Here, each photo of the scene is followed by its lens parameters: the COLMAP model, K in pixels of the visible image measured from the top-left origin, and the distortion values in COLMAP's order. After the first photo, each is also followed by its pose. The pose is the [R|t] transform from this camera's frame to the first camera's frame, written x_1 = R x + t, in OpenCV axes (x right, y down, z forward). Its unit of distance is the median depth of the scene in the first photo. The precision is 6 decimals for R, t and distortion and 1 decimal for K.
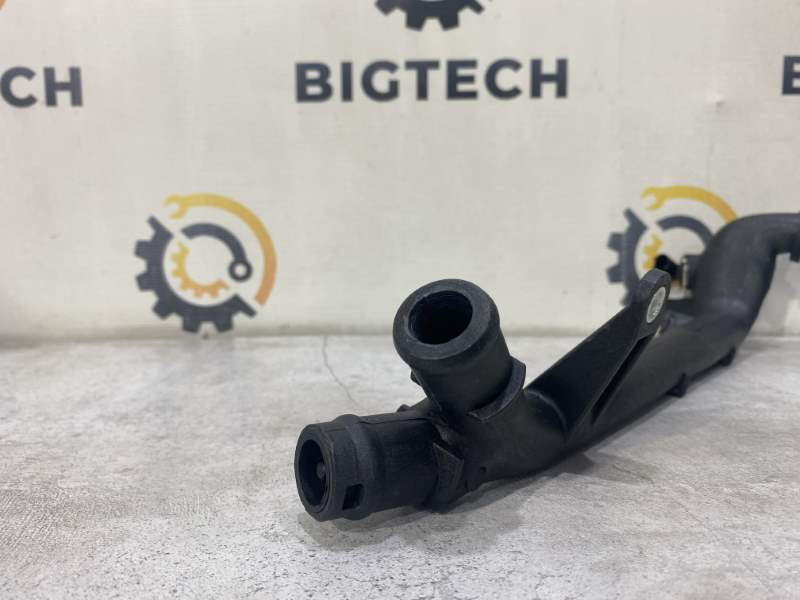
lens RADIAL K [[621.0, 0, 395.0], [0, 621.0, 296.6], [0, 0, 1]] dist [0.015465, -0.027054]
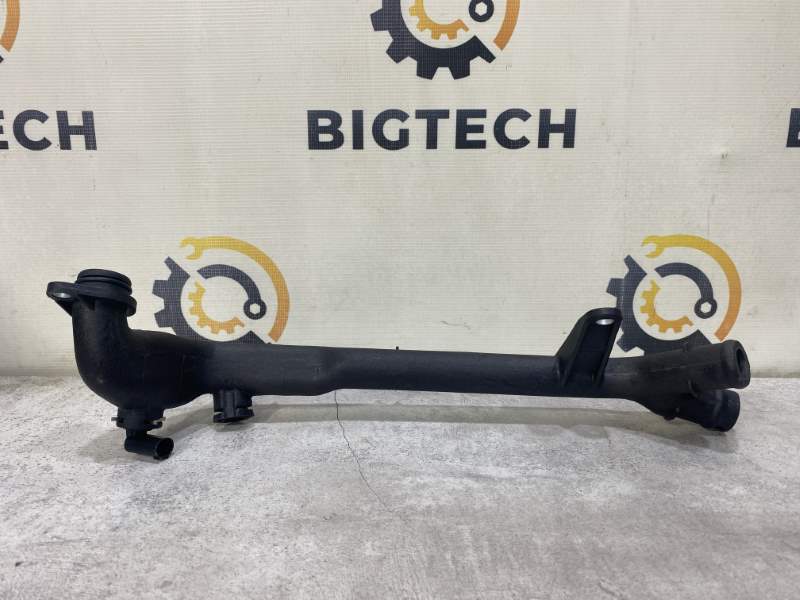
lens RADIAL K [[621.0, 0, 398.5], [0, 621.0, 288.6], [0, 0, 1]] dist [0.015465, -0.027054]
pose [[0.999931, 0.011449, 0.002533, -0.010782], [-0.011630, 0.995901, 0.089696, -0.178397], [-0.001495, -0.089719, 0.995966, -0.035848]]
